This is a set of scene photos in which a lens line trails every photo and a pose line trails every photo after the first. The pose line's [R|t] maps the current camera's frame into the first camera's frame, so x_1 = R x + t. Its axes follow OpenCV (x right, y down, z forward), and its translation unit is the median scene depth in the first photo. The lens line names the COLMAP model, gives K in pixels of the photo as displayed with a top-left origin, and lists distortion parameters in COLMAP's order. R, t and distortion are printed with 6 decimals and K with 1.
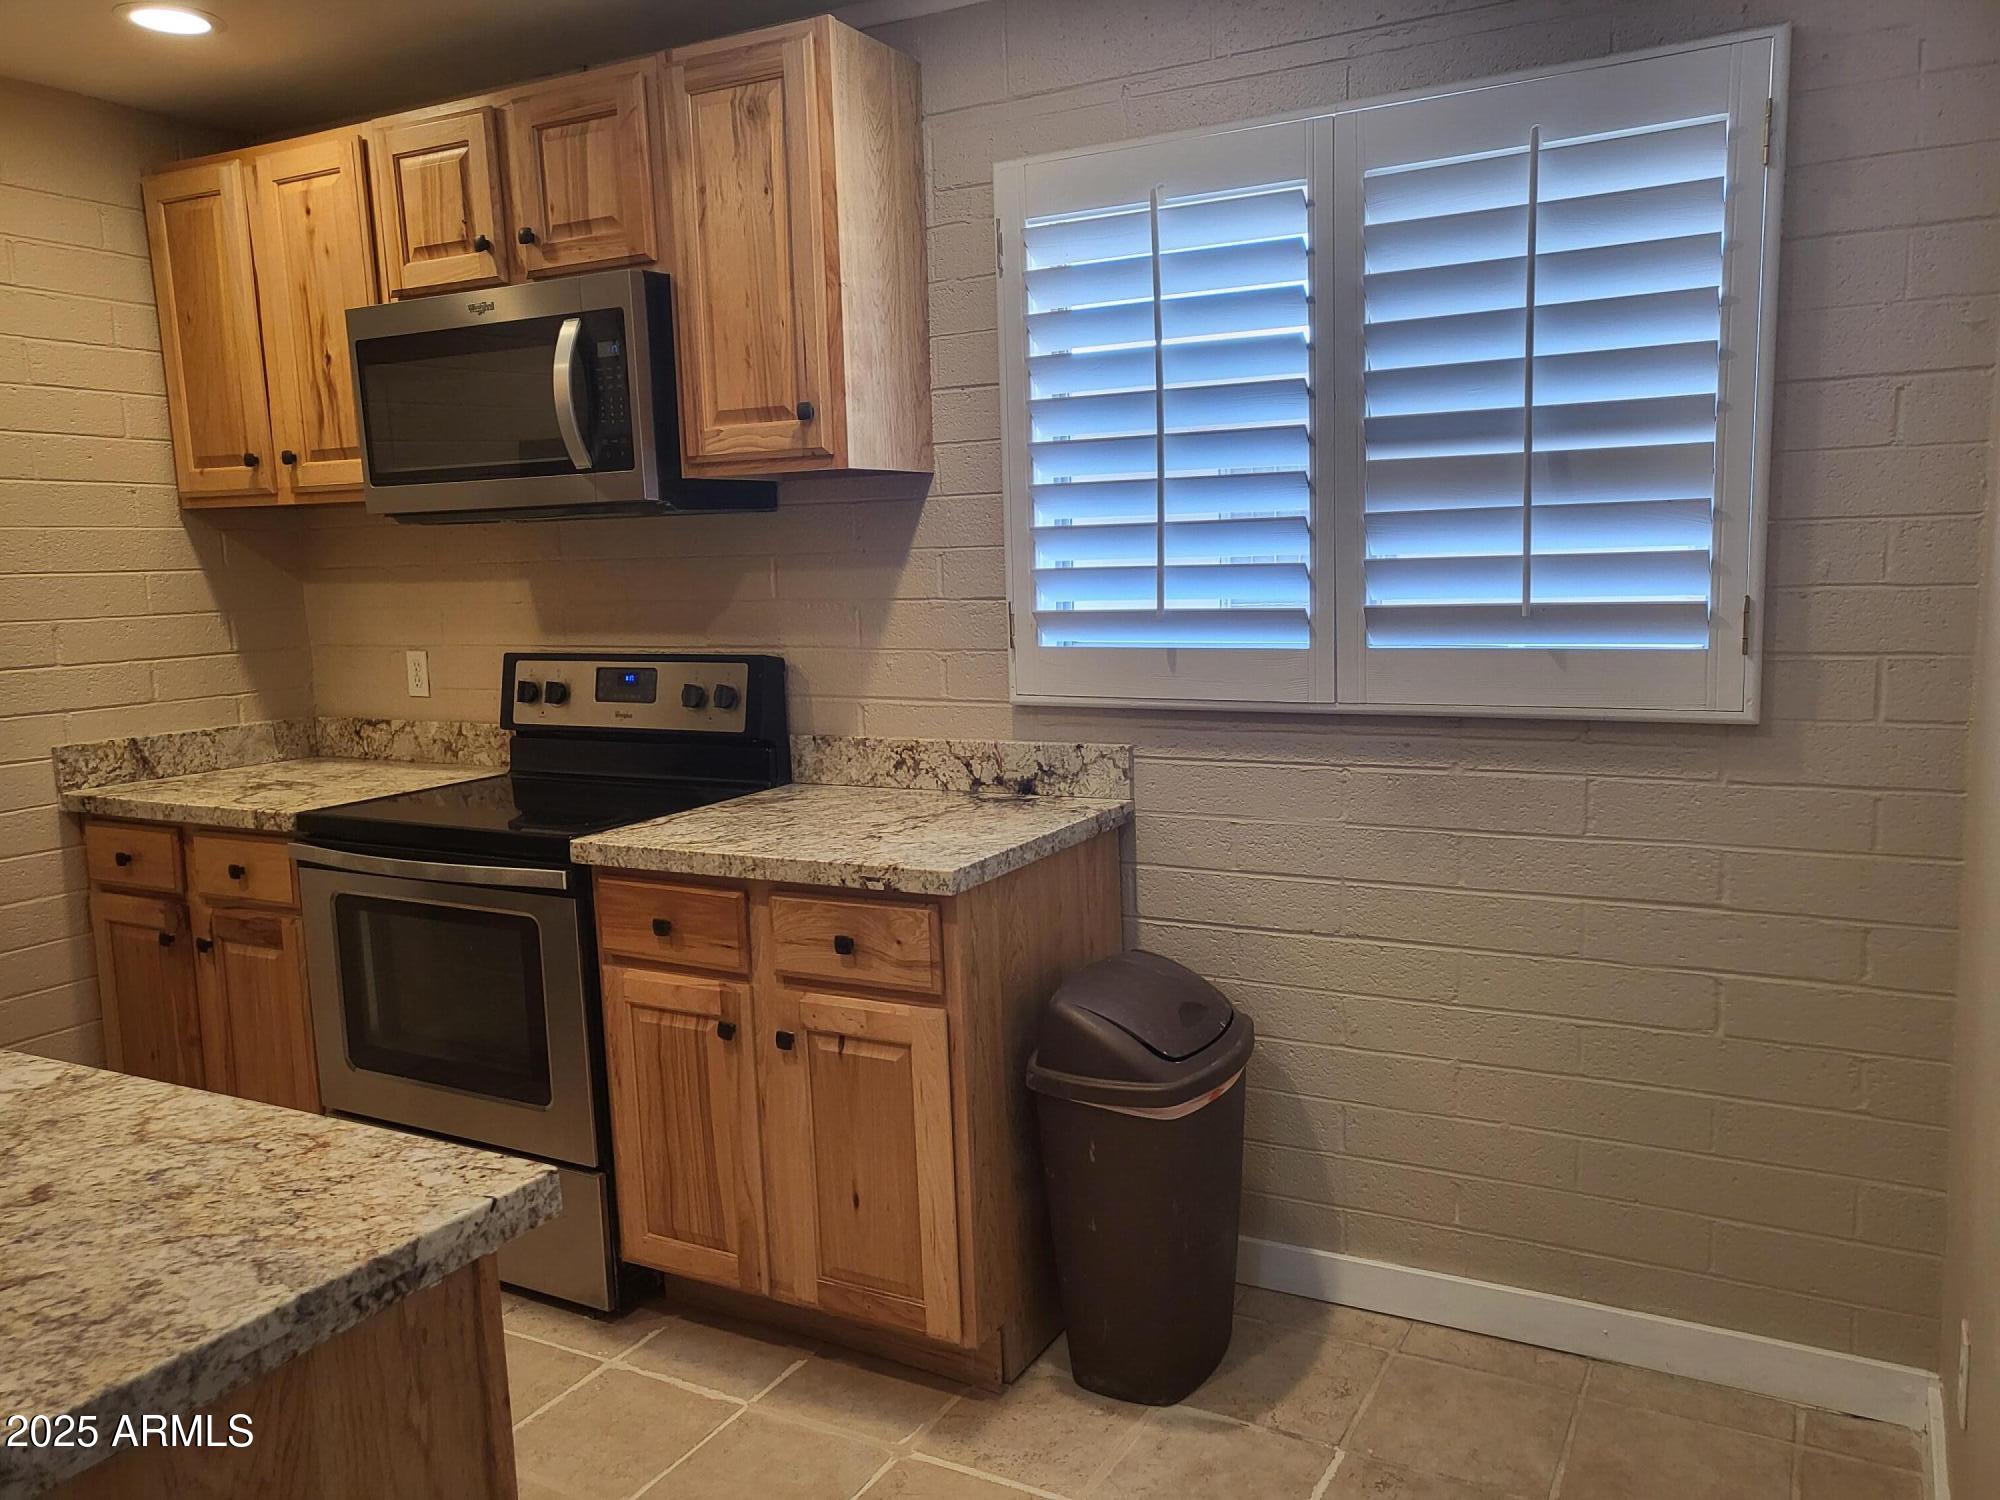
lens RADIAL K [[1539.8, 0, 1003.1], [0, 1539.8, 751.1], [0, 0, 1]] dist [-0.013166, 0.076795]
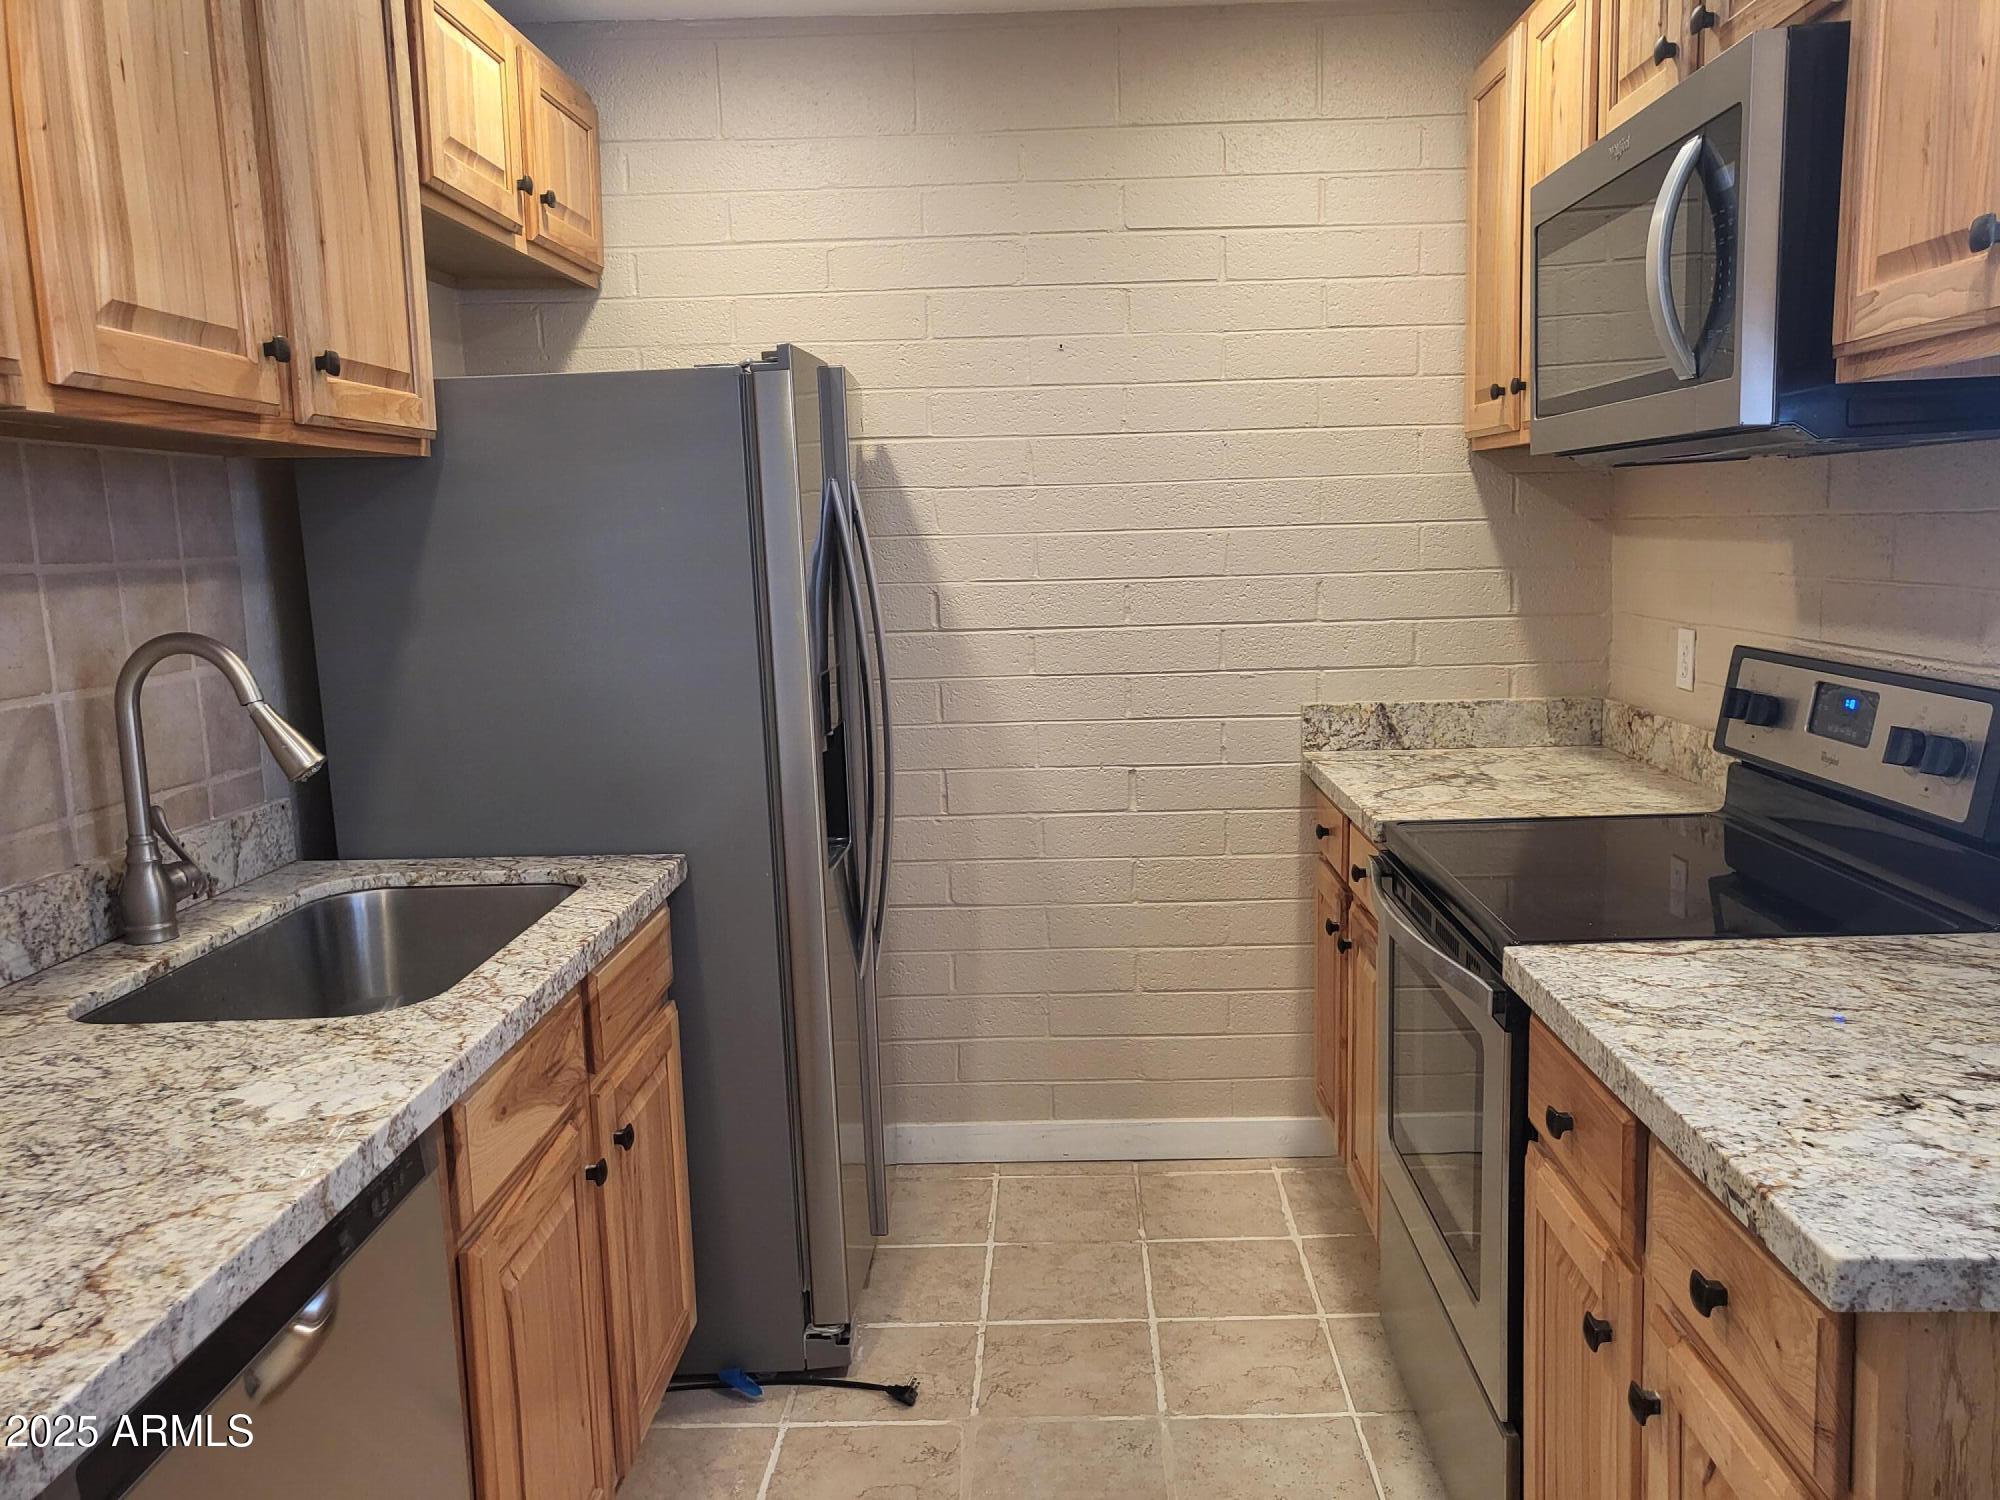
lens RADIAL K [[1539.8, 0, 1013.2], [0, 1539.8, 746.0], [0, 0, 1]] dist [-0.013166, 0.076795]
pose [[0.466684, 0.139893, -0.873290, 0.147891], [-0.098498, 0.989490, 0.105869, -0.060534], [0.878922, 0.036610, 0.475558, 0.376708]]
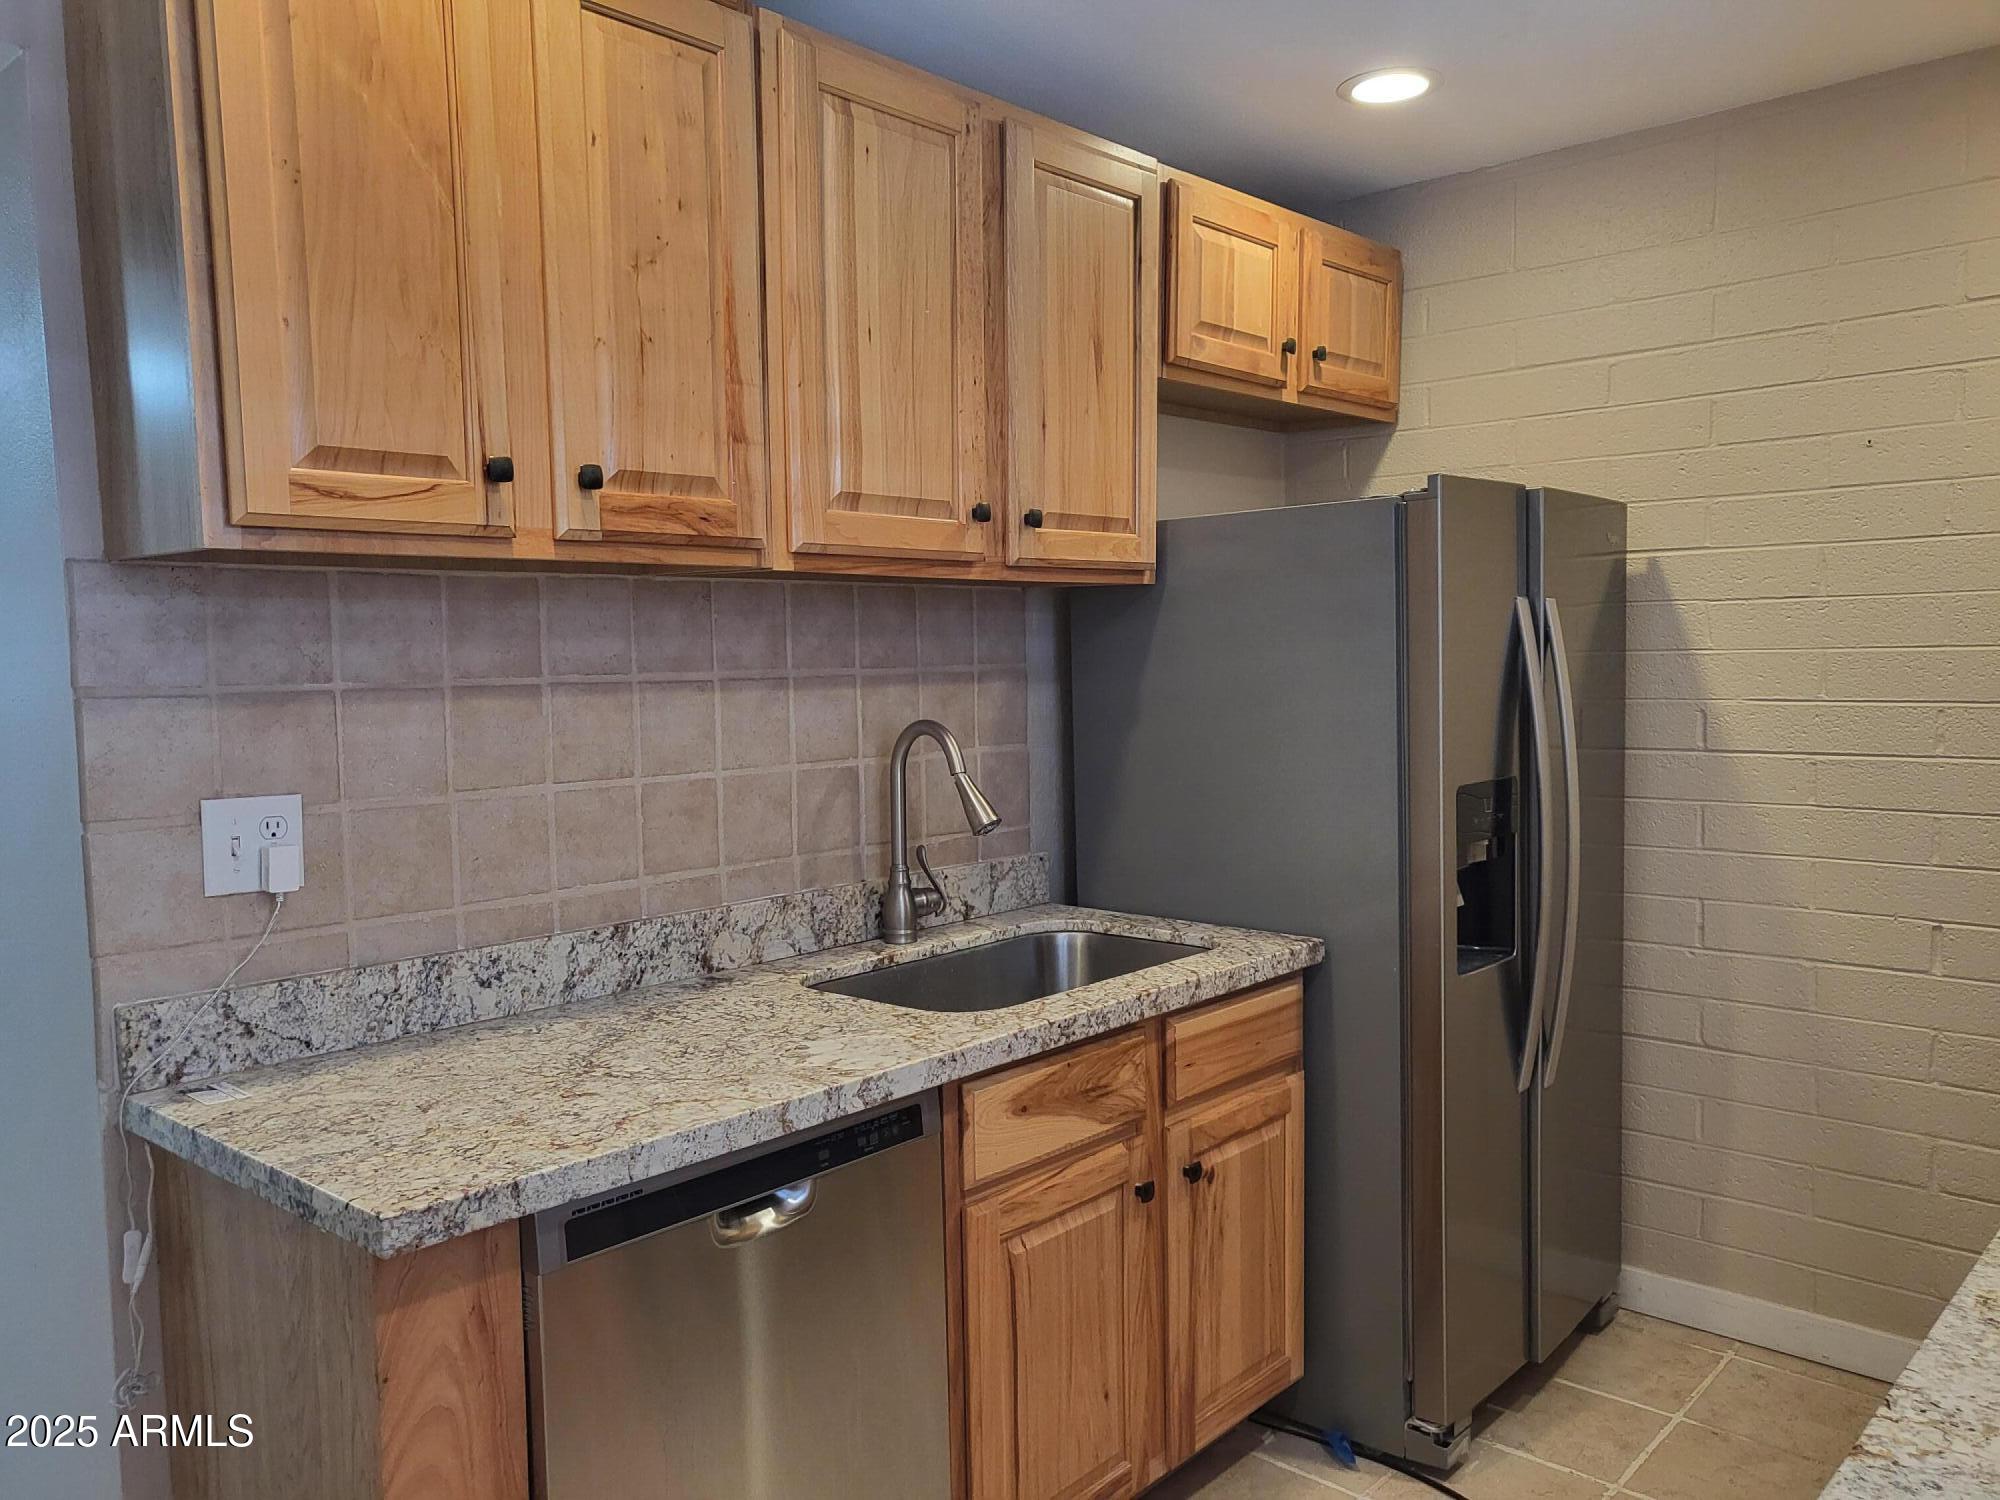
lens RADIAL K [[1539.8, 0, 1009.9], [0, 1539.8, 758.5], [0, 0, 1]] dist [-0.013166, 0.076795]
pose [[-0.221858, 0.099572, -0.969982, 0.240988], [-0.099700, 0.987242, 0.124148, -0.090701], [0.969969, 0.124250, -0.209100, 0.570536]]
